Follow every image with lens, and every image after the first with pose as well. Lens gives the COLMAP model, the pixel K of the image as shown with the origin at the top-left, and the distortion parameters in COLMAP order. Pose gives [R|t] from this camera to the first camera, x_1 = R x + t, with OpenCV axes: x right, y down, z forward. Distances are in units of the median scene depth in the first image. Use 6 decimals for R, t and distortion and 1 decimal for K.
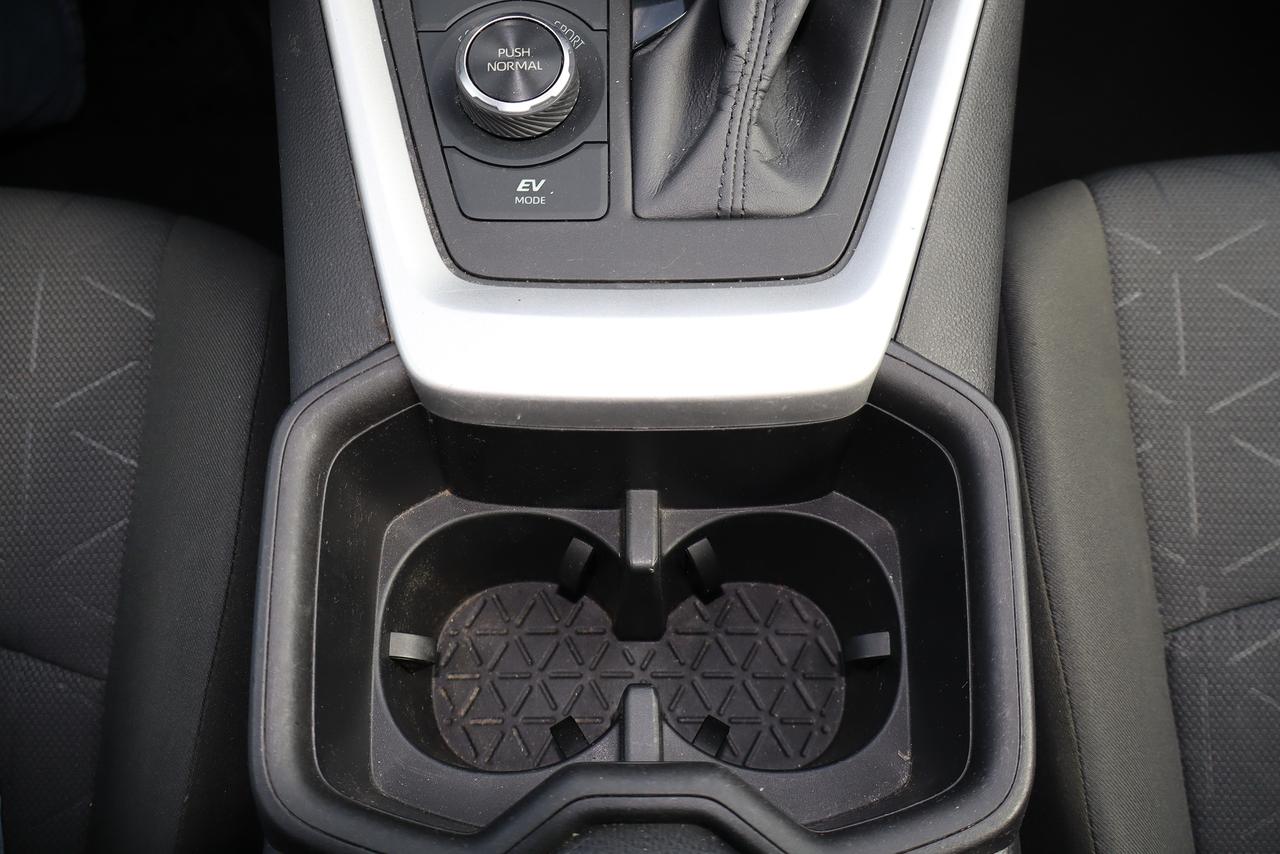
lens RADIAL K [[1077.5, 0, 635.5], [0, 1077.5, 417.5], [0, 0, 1]] dist [-0.011831, 0.004197]
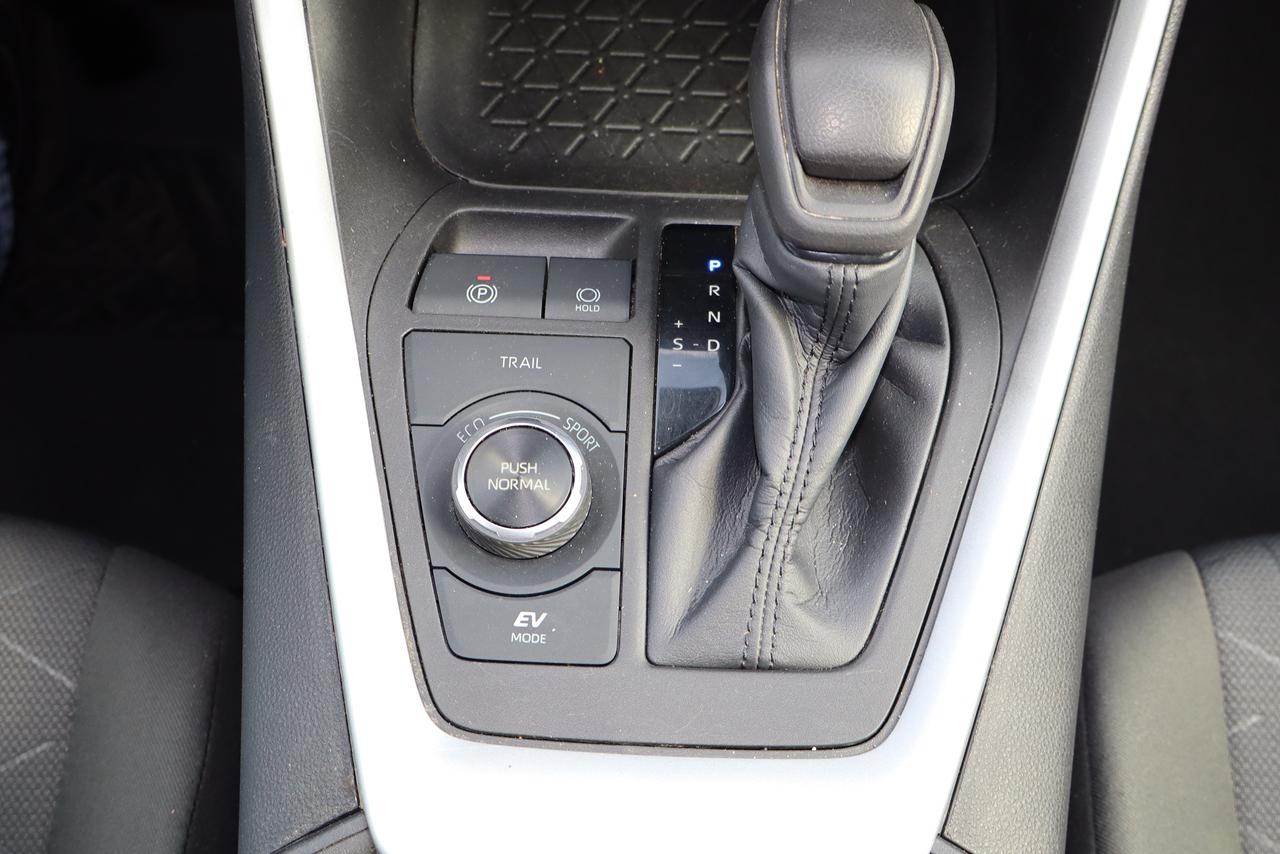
lens RADIAL K [[1448.0, 0, 638.2], [0, 1448.0, 419.0], [0, 0, 1]] dist [0.004583, 0.000000]
pose [[0.998856, 0.041686, -0.023410, 0.010918], [-0.044127, 0.992285, -0.115857, -0.240266], [0.018399, 0.116758, 0.992990, -0.180164]]
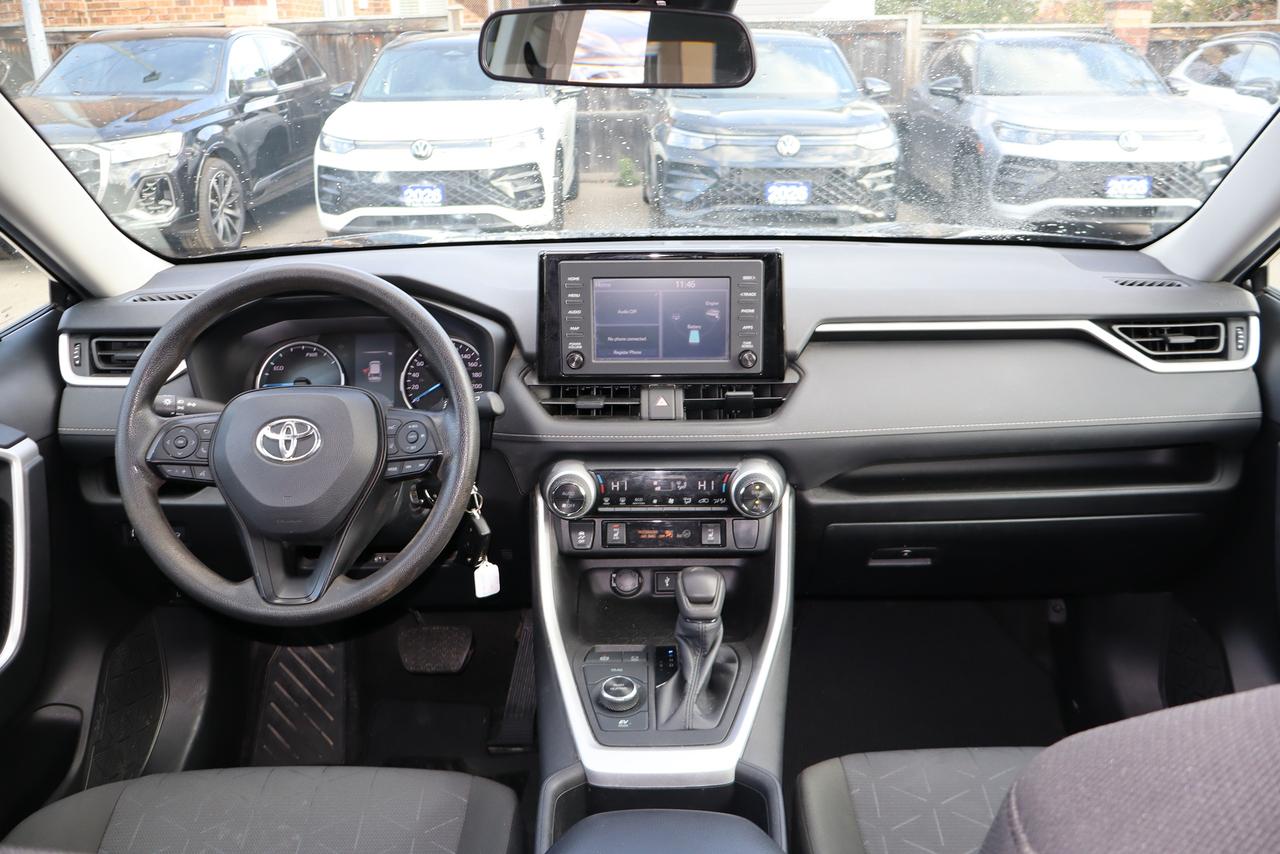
lens RADIAL K [[1077.5, 0, 640.9], [0, 1077.5, 431.3], [0, 0, 1]] dist [-0.011831, 0.004197]
pose [[0.999636, -0.019806, -0.018334, 0.025913], [-0.000185, 0.674264, -0.738491, 1.487343], [0.026988, 0.738225, 0.674014, -1.681221]]
